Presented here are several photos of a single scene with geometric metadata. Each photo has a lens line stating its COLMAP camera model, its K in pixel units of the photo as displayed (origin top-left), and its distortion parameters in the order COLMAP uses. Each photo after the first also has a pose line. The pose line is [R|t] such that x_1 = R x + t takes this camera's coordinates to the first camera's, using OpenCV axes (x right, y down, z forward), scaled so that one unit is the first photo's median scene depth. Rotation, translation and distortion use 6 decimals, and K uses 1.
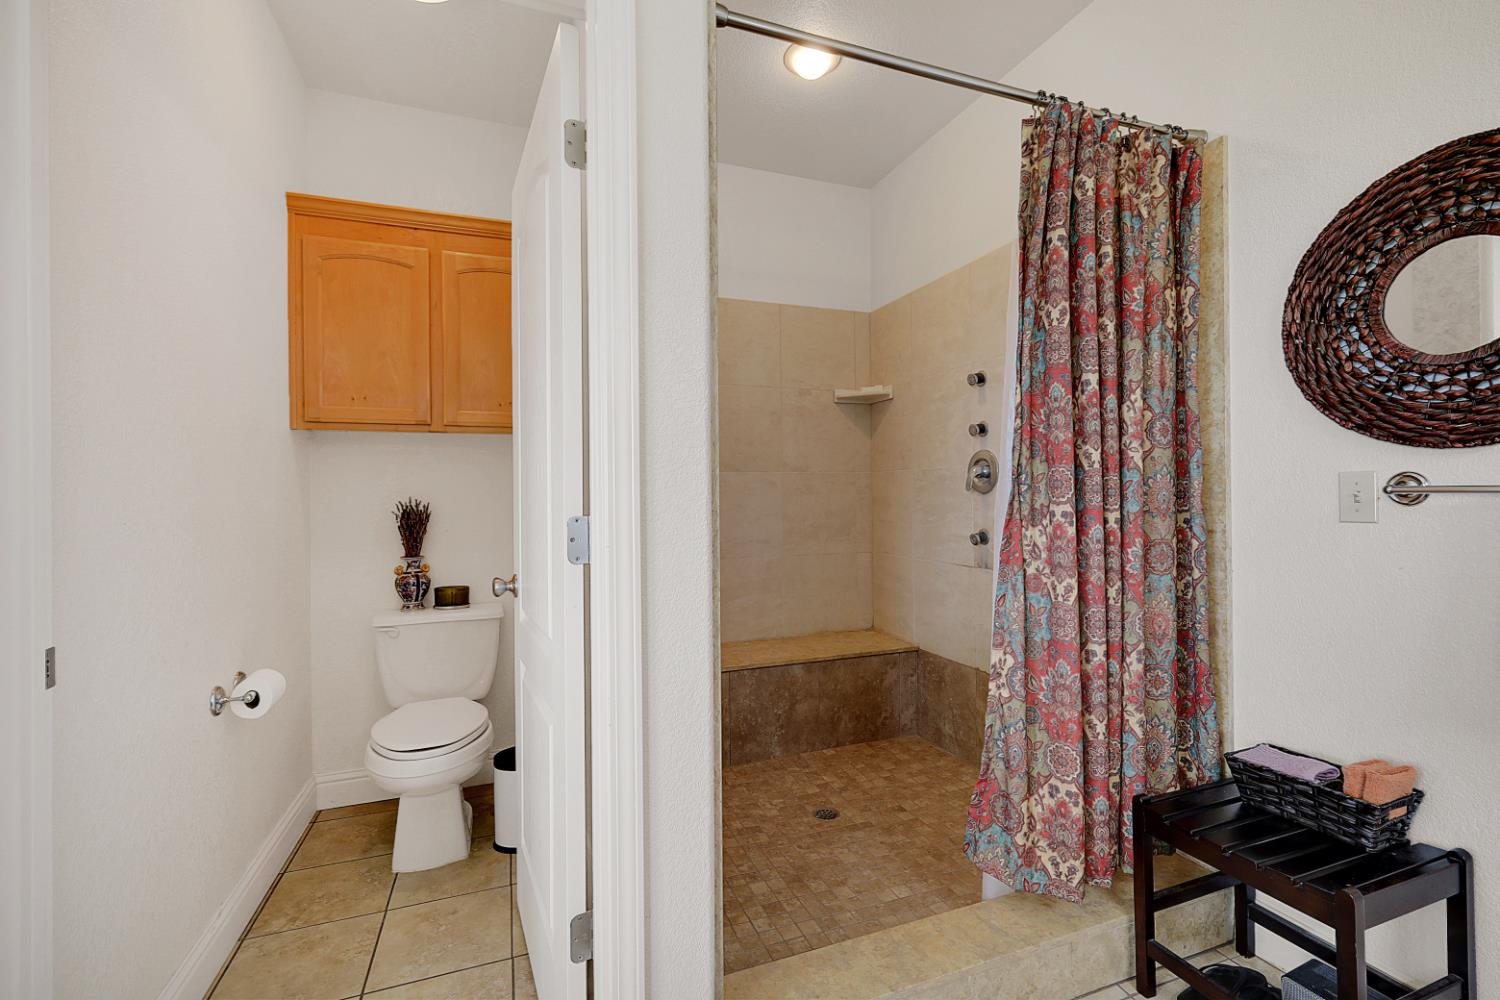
lens RADIAL K [[657.0, 0, 752.9], [0, 657.0, 496.0], [0, 0, 1]] dist [0.009468, -0.001289]
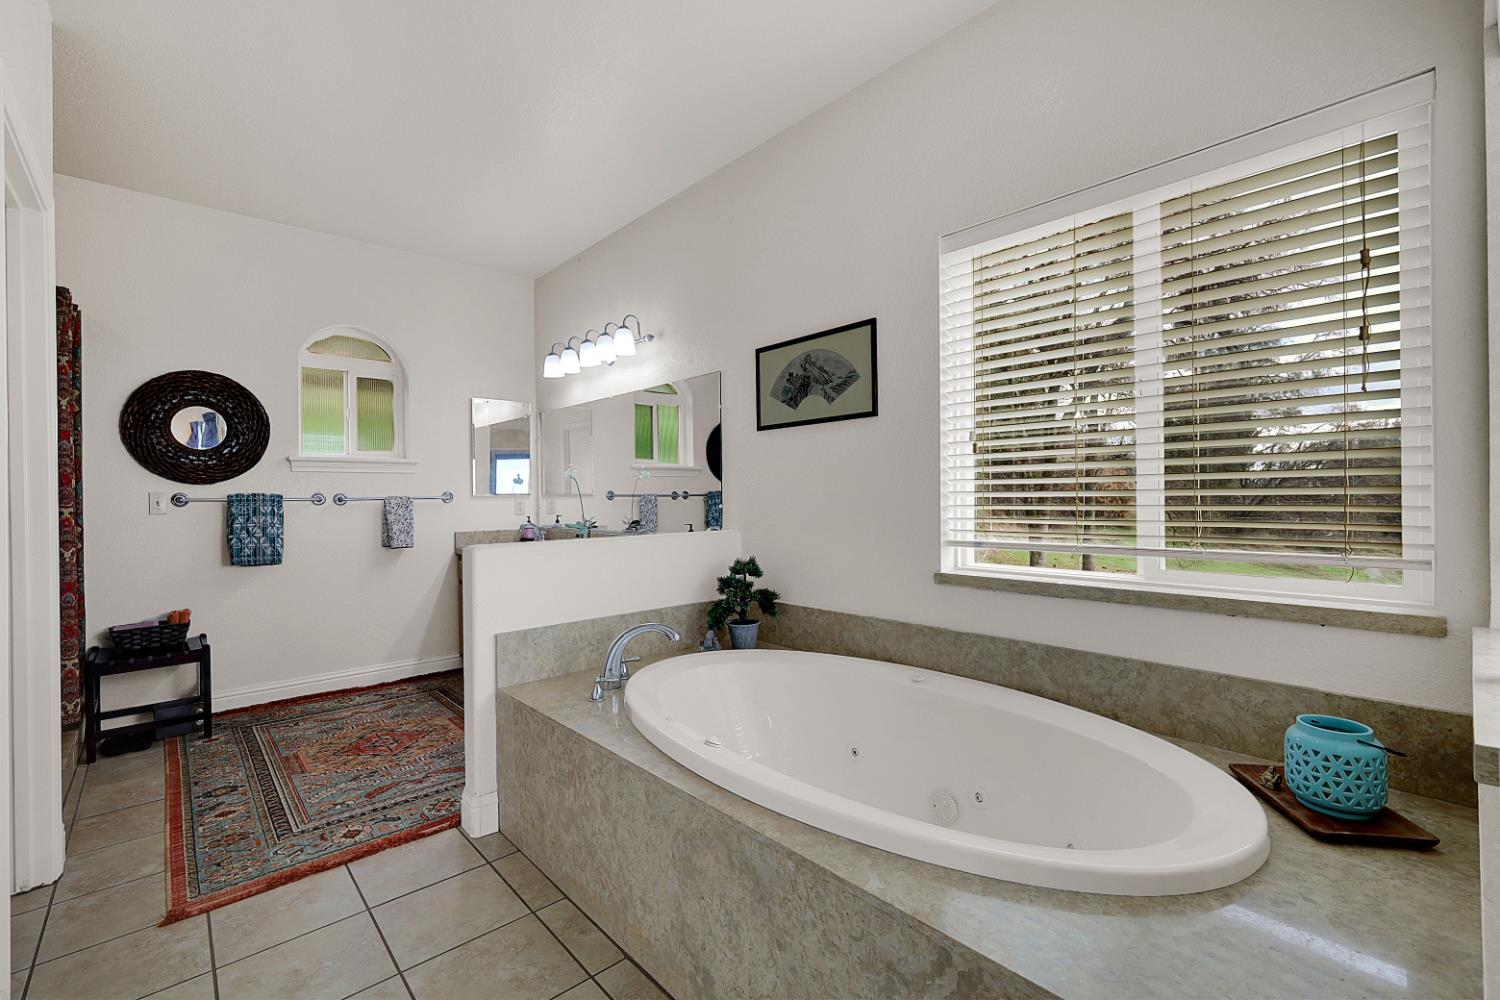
lens RADIAL K [[657.0, 0, 753.4], [0, 657.0, 500.8], [0, 0, 1]] dist [0.009468, -0.001289]
pose [[-0.356469, 0.001859, 0.934305, -2.029594], [0.012220, 0.999922, 0.002673, 0.011804], [-0.934227, 0.012370, -0.356464, -0.125357]]
